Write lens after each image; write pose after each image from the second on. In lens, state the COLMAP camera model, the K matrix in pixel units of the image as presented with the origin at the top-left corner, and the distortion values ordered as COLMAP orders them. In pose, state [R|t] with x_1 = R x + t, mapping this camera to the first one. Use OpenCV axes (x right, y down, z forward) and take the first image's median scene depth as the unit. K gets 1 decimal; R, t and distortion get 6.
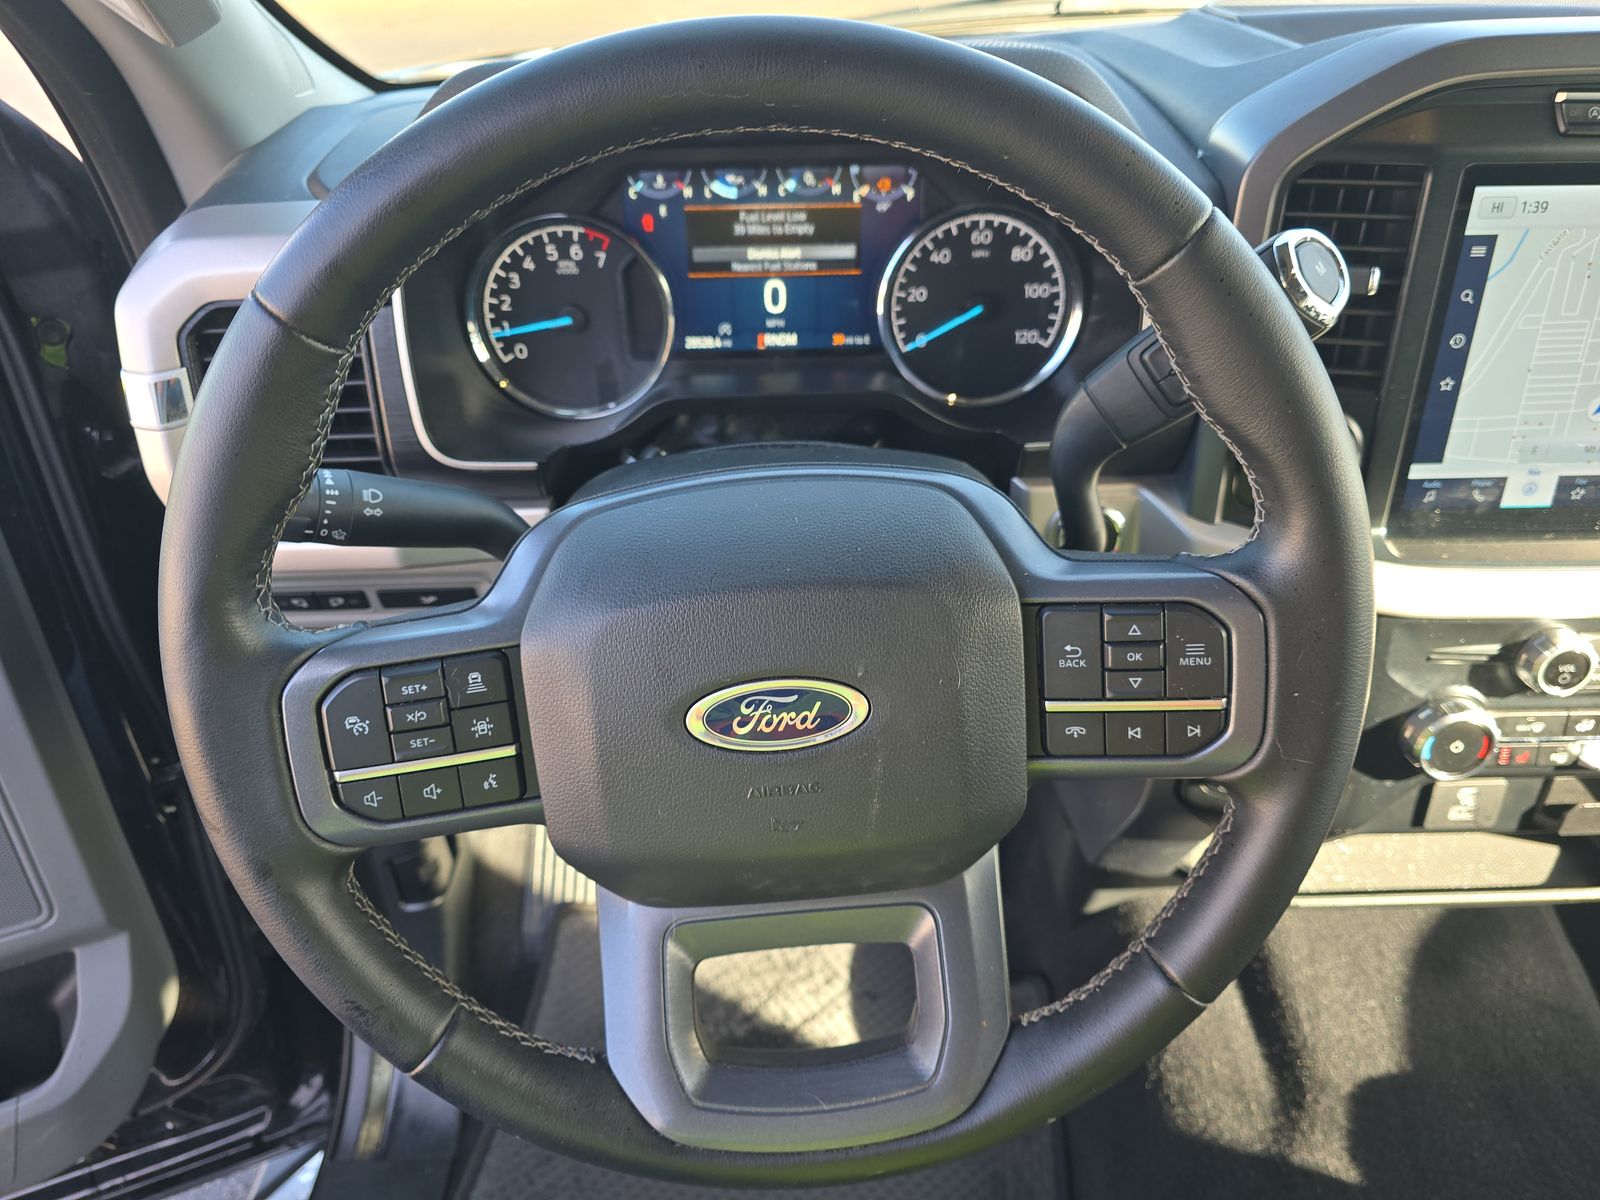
lens RADIAL K [[1054.9, 0, 801.8], [0, 1054.9, 594.5], [0, 0, 1]] dist [0.009642, -0.008564]
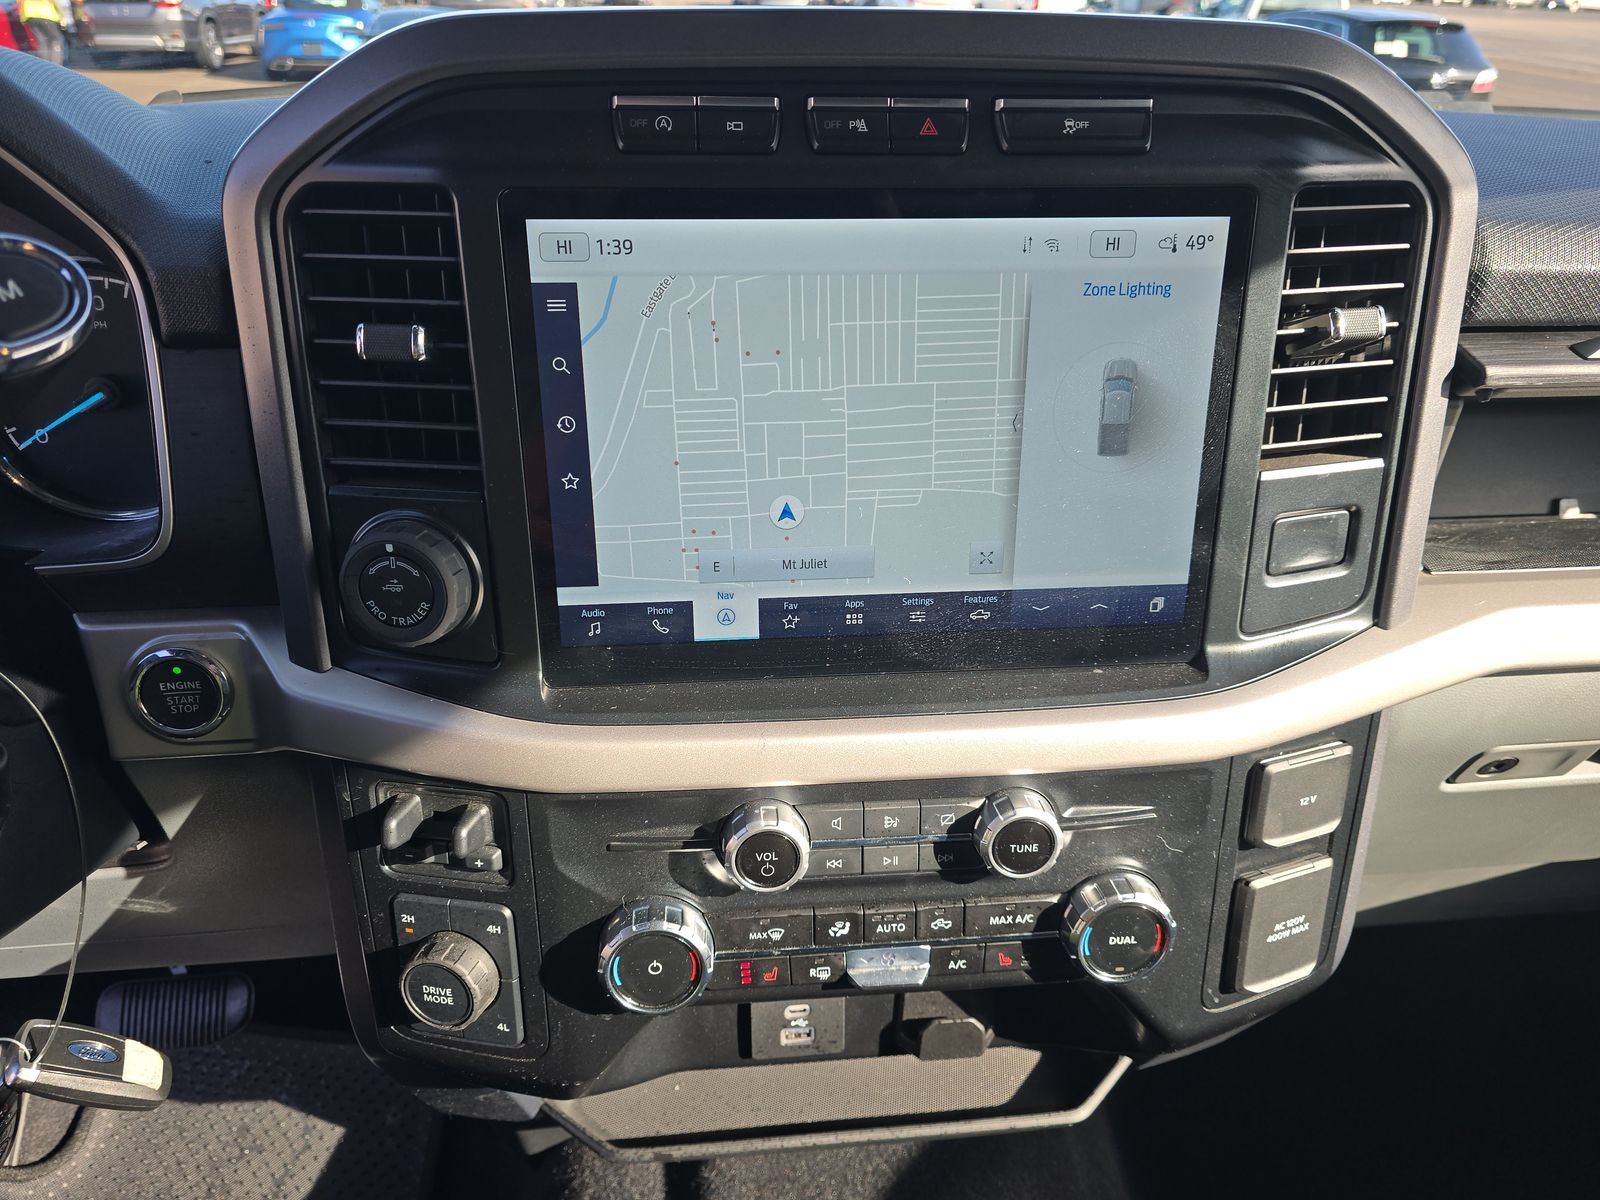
lens RADIAL K [[1054.9, 0, 799.3], [0, 1054.9, 605.1], [0, 0, 1]] dist [0.009642, -0.008564]
pose [[0.996413, -0.015330, 0.083223, 0.680204], [0.025020, 0.992855, -0.116671, -0.018359], [-0.080840, 0.118335, 0.989678, 0.242753]]
